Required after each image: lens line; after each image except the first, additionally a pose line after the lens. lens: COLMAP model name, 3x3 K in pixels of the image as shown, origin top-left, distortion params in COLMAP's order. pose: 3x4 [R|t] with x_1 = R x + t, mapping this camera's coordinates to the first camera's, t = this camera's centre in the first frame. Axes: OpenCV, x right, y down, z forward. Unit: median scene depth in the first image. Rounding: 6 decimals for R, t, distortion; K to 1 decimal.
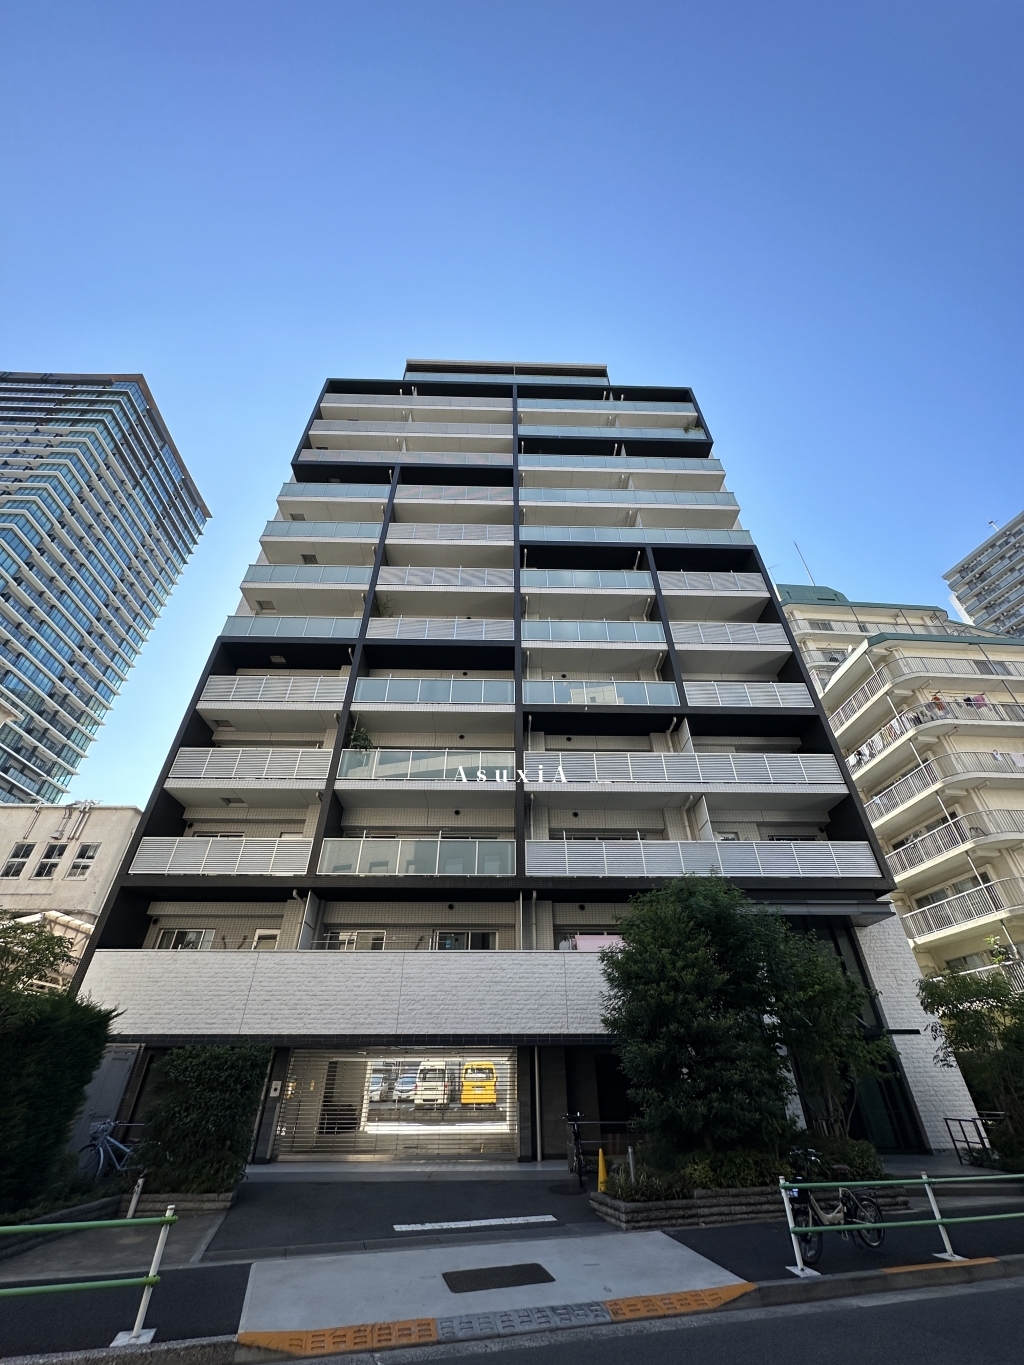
lens RADIAL K [[550.3, 0, 515.1], [0, 550.3, 676.8], [0, 0, 1]] dist [-0.019621, -0.001276]
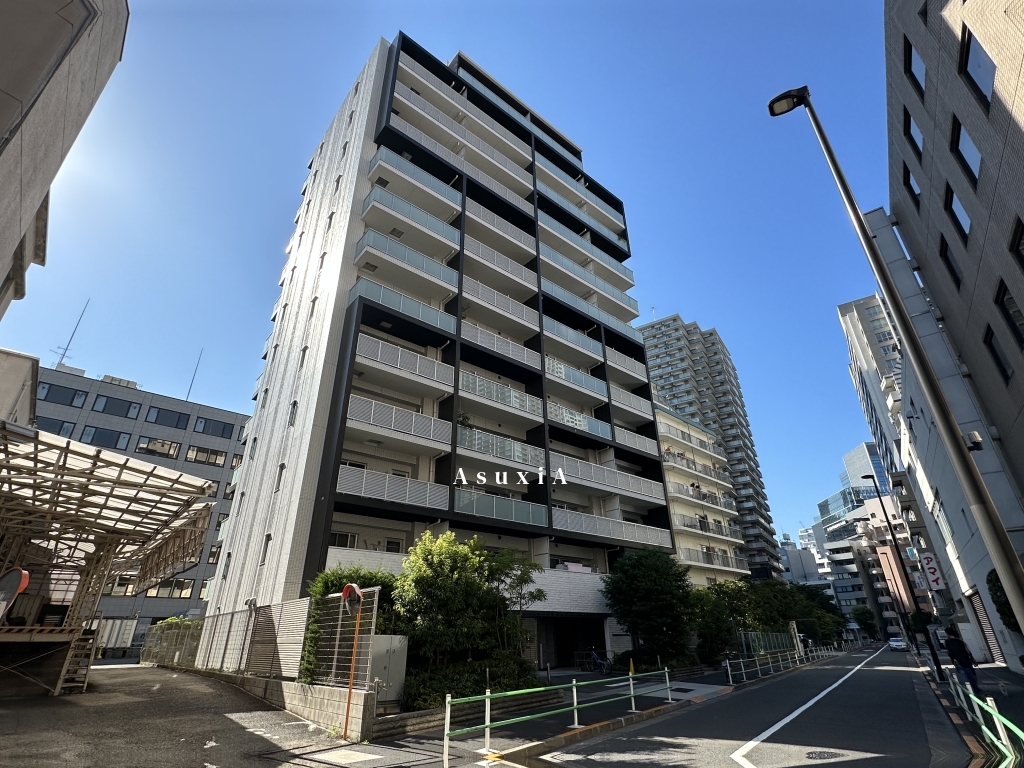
lens RADIAL K [[505.3, 0, 511.8], [0, 505.3, 385.3], [0, 0, 1]] dist [-0.002998, -0.000055]
pose [[0.781596, 0.276614, 0.559100, -0.692698], [-0.365448, 0.929431, 0.051044, -0.057671], [-0.505526, -0.244218, 0.827527, -0.092200]]
